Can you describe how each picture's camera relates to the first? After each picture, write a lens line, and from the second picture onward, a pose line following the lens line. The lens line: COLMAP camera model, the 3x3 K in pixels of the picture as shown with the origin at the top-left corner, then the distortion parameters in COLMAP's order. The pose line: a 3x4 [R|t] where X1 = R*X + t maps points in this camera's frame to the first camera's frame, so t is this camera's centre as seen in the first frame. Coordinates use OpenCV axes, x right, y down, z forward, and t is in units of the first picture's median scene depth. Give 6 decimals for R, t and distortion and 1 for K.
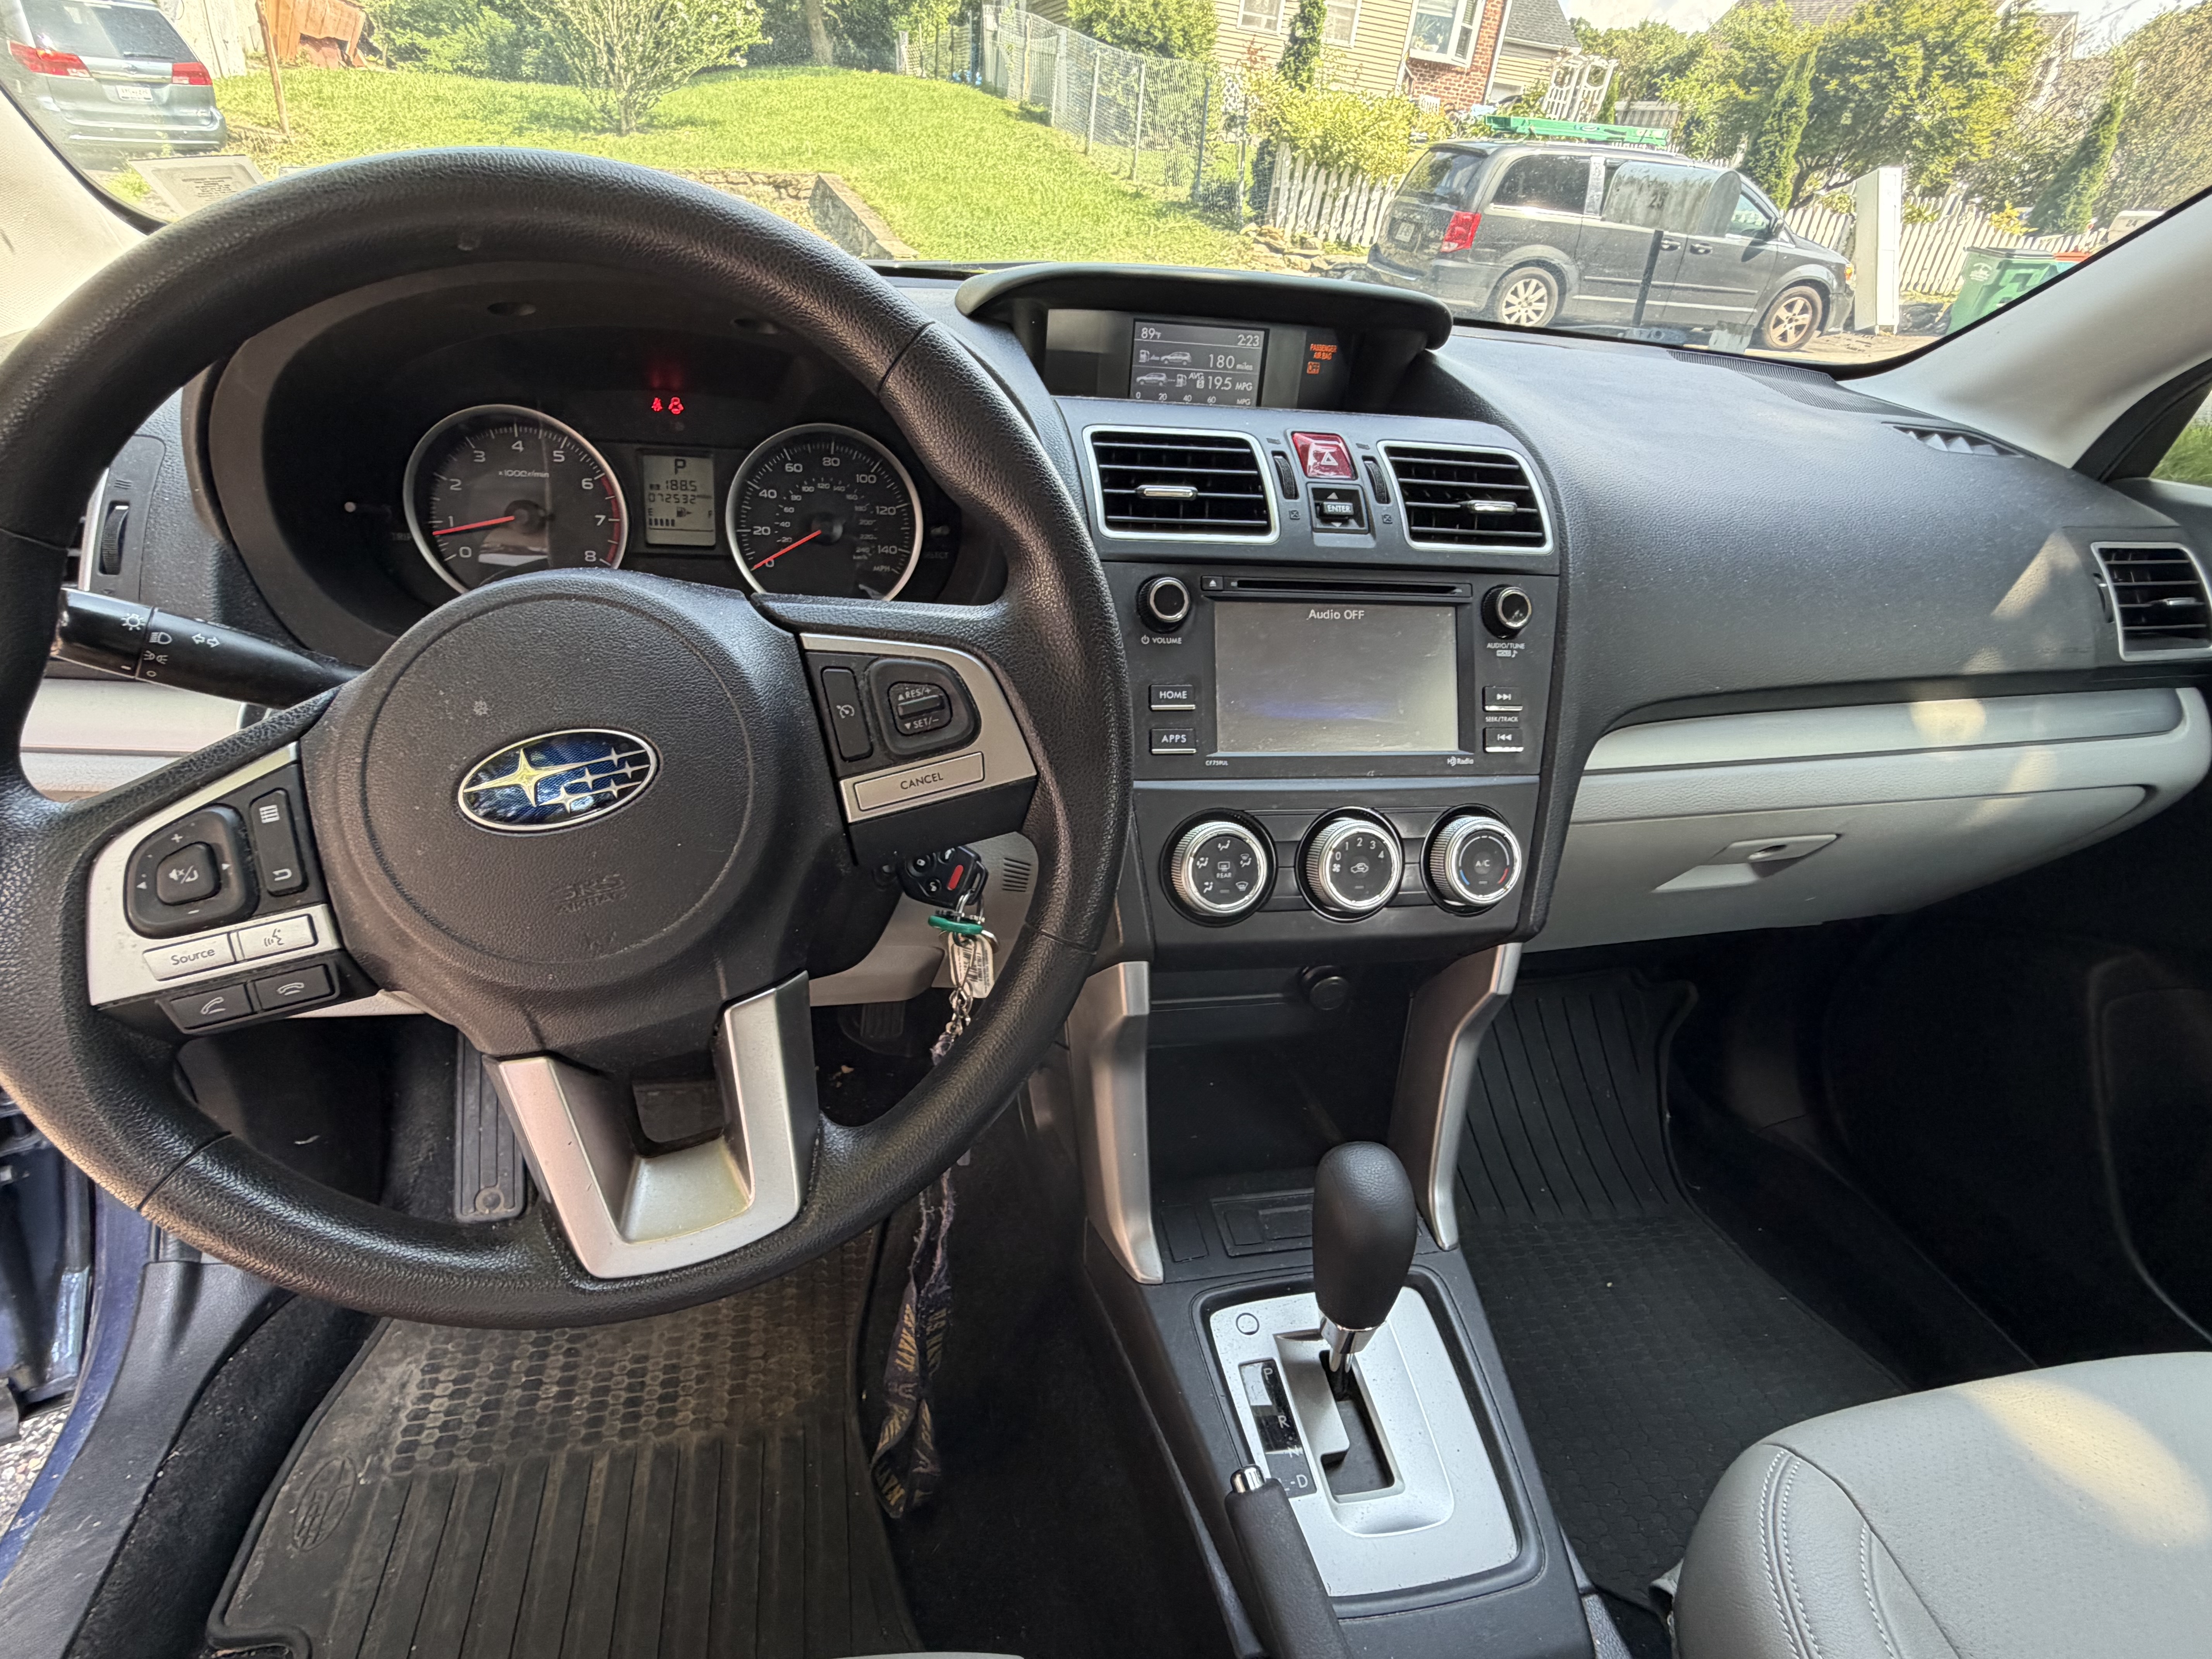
lens RADIAL K [[1147.3, 0, 1079.8], [0, 1147.3, 842.4], [0, 0, 1]] dist [-0.001187, 0.000803]
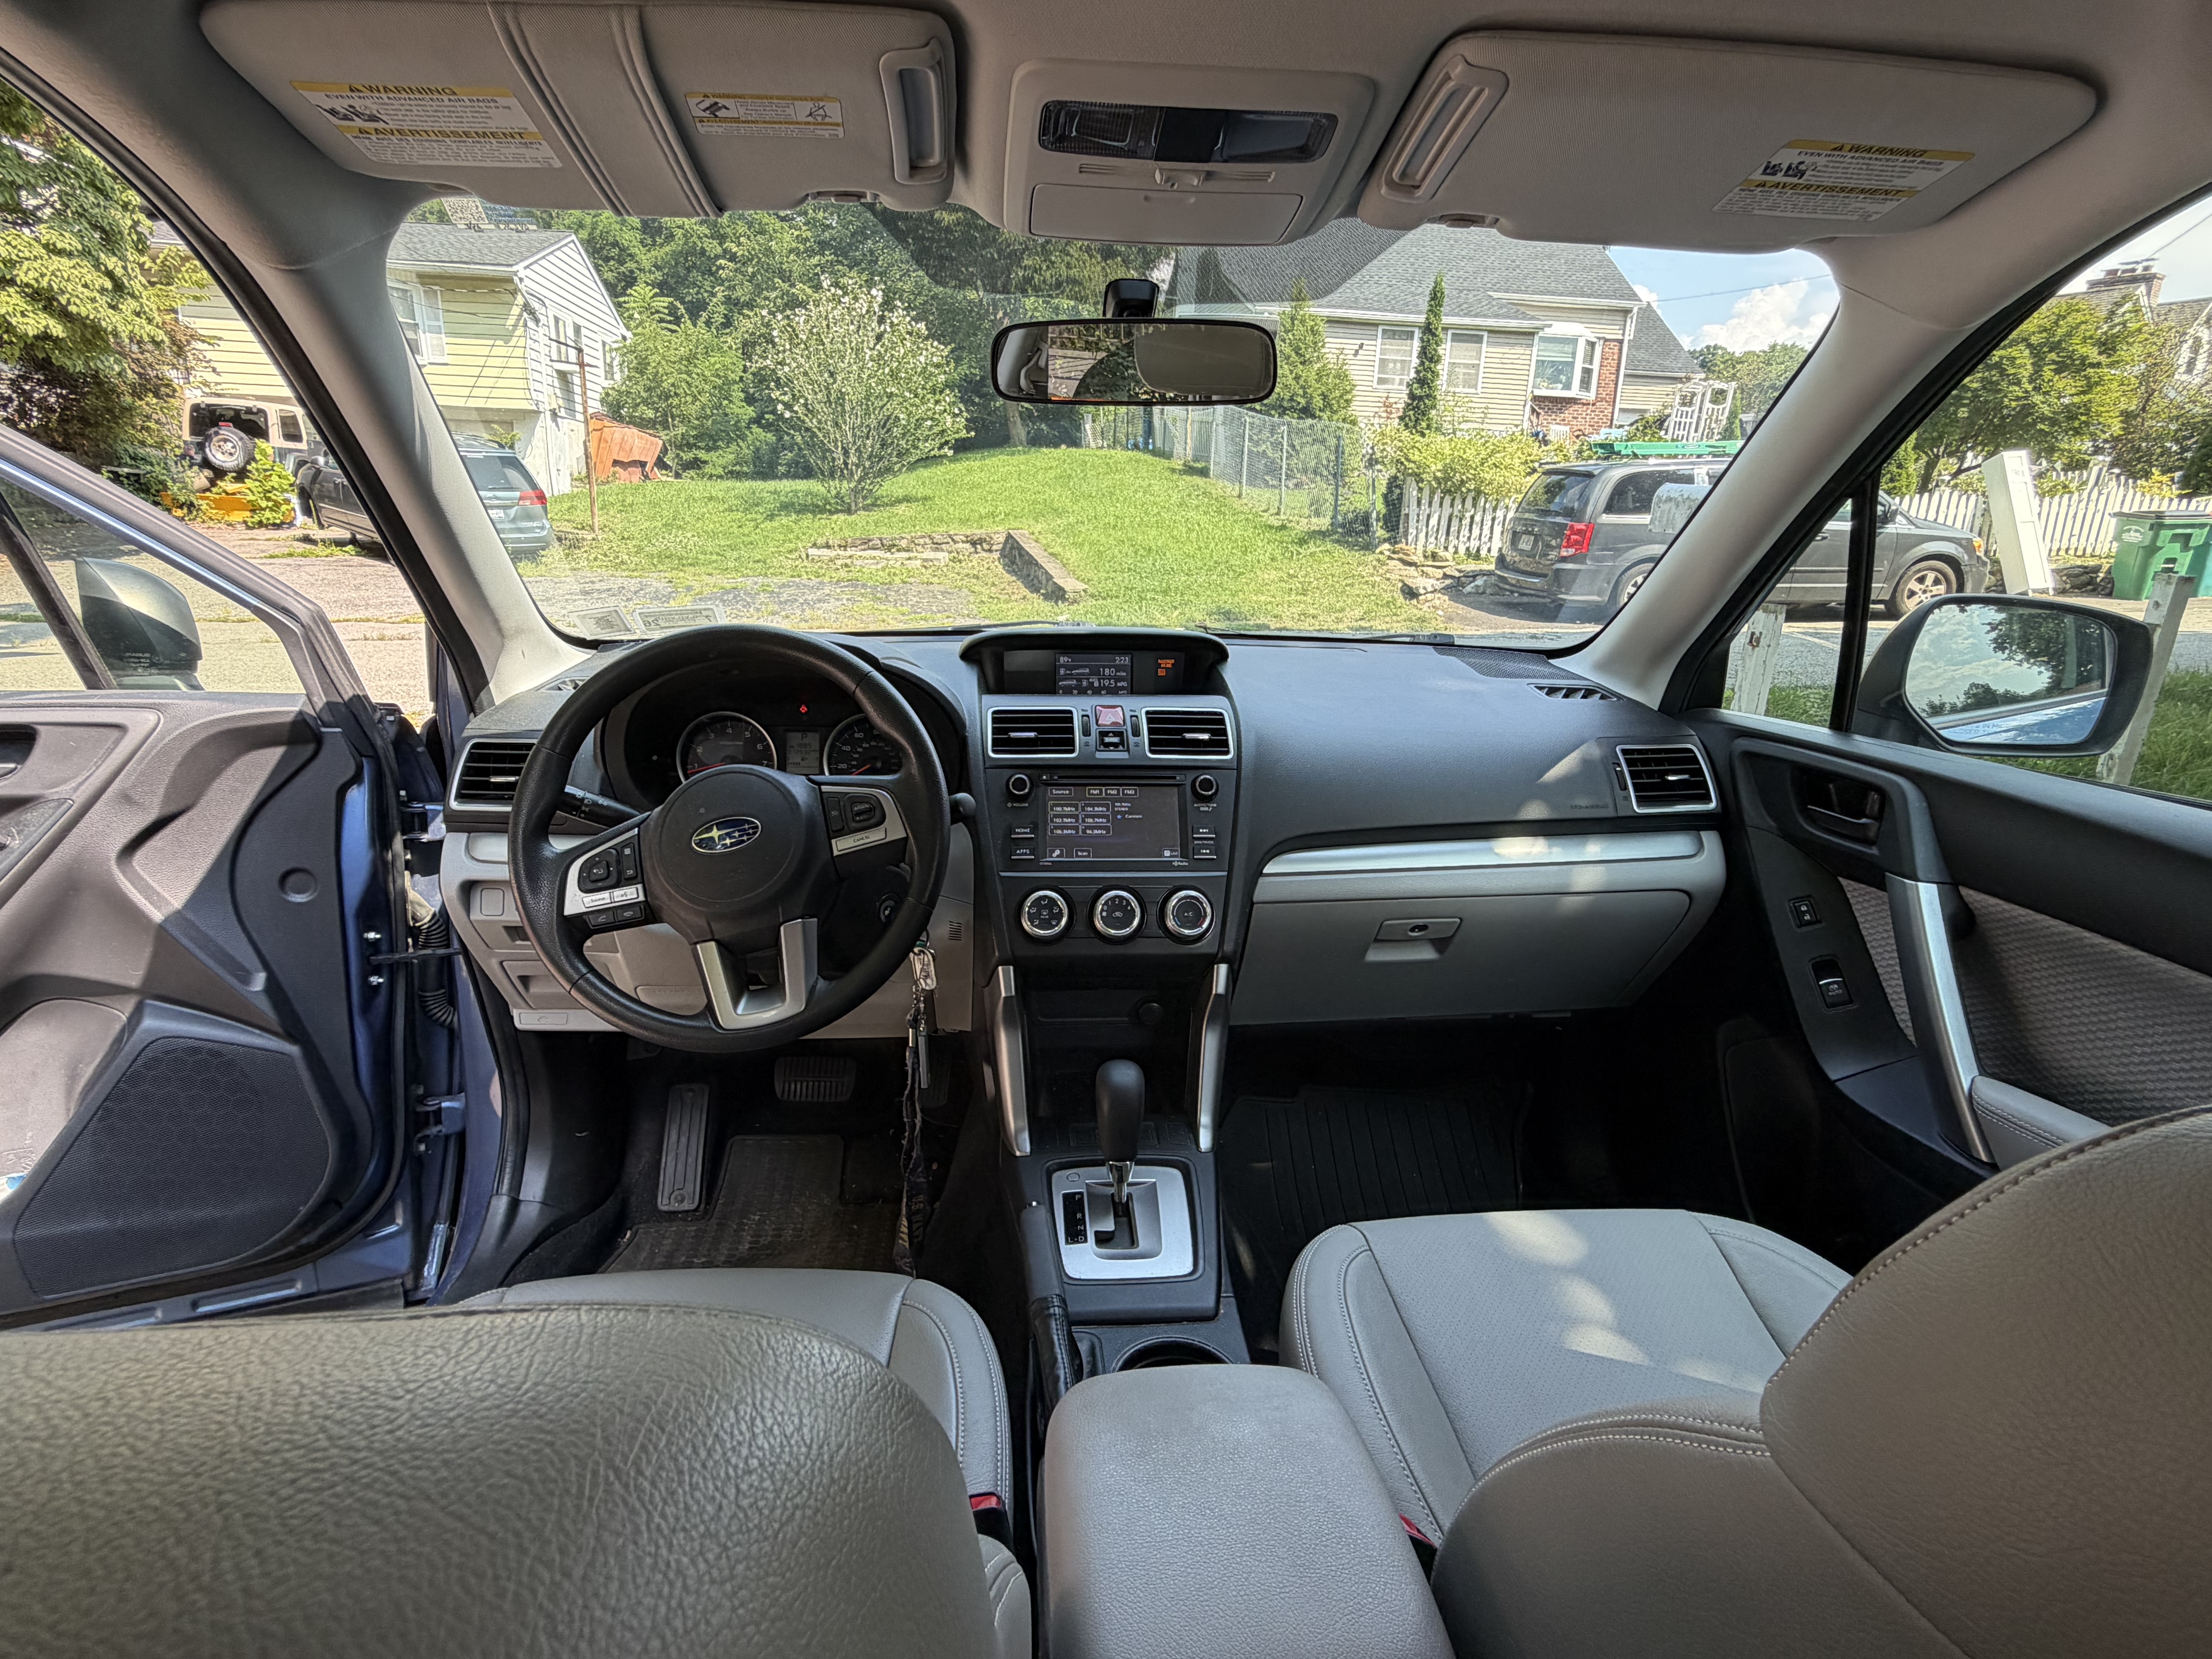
lens RADIAL K [[1147.3, 0, 1106.4], [0, 1147.3, 843.8], [0, 0, 1]] dist [-0.001187, 0.000803]
pose [[0.989863, -0.033825, -0.137942, 0.027235], [-0.000855, 0.969791, -0.243934, 0.020968], [0.142026, 0.241579, 0.959931, -0.049680]]
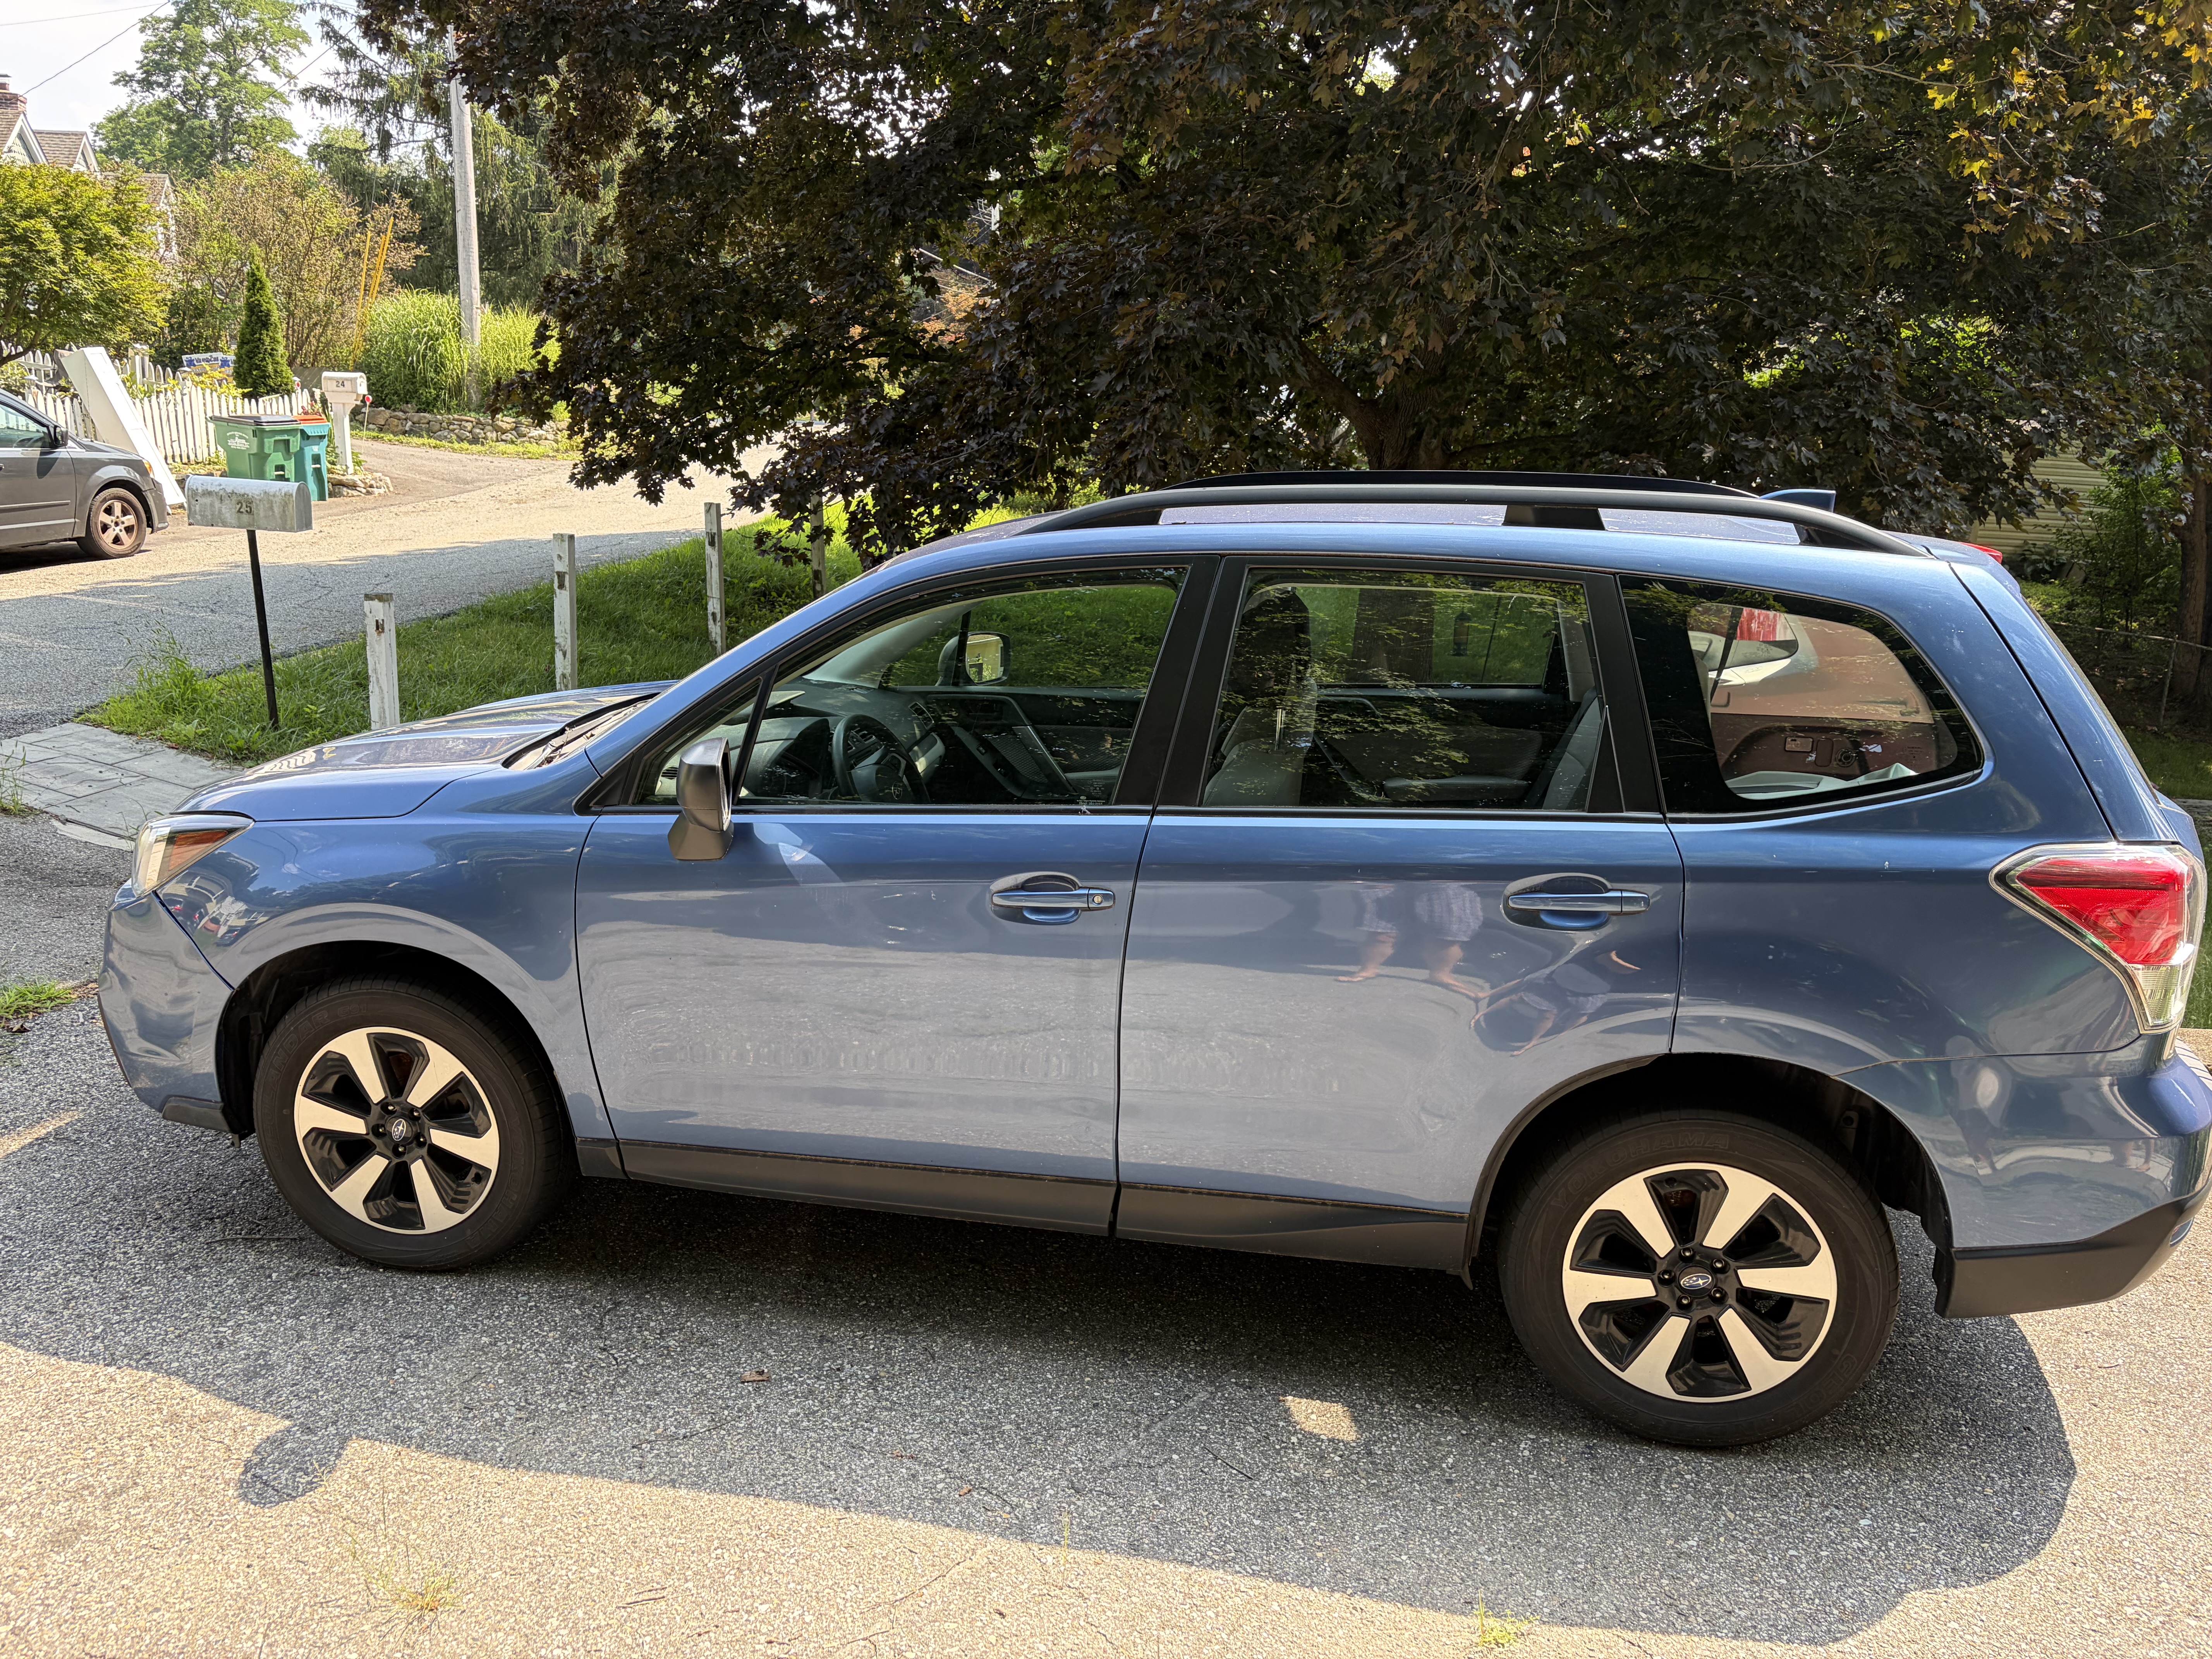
lens RADIAL K [[1640.2, 0, 1100.4], [0, 1640.2, 822.3], [0, 0, 1]] dist [0.000137, -0.006524]
pose [[0.401327, -0.299622, 0.865542, -0.271387], [0.469926, 0.878486, 0.086211, -0.007313], [-0.786197, 0.372142, 0.493360, -0.150927]]
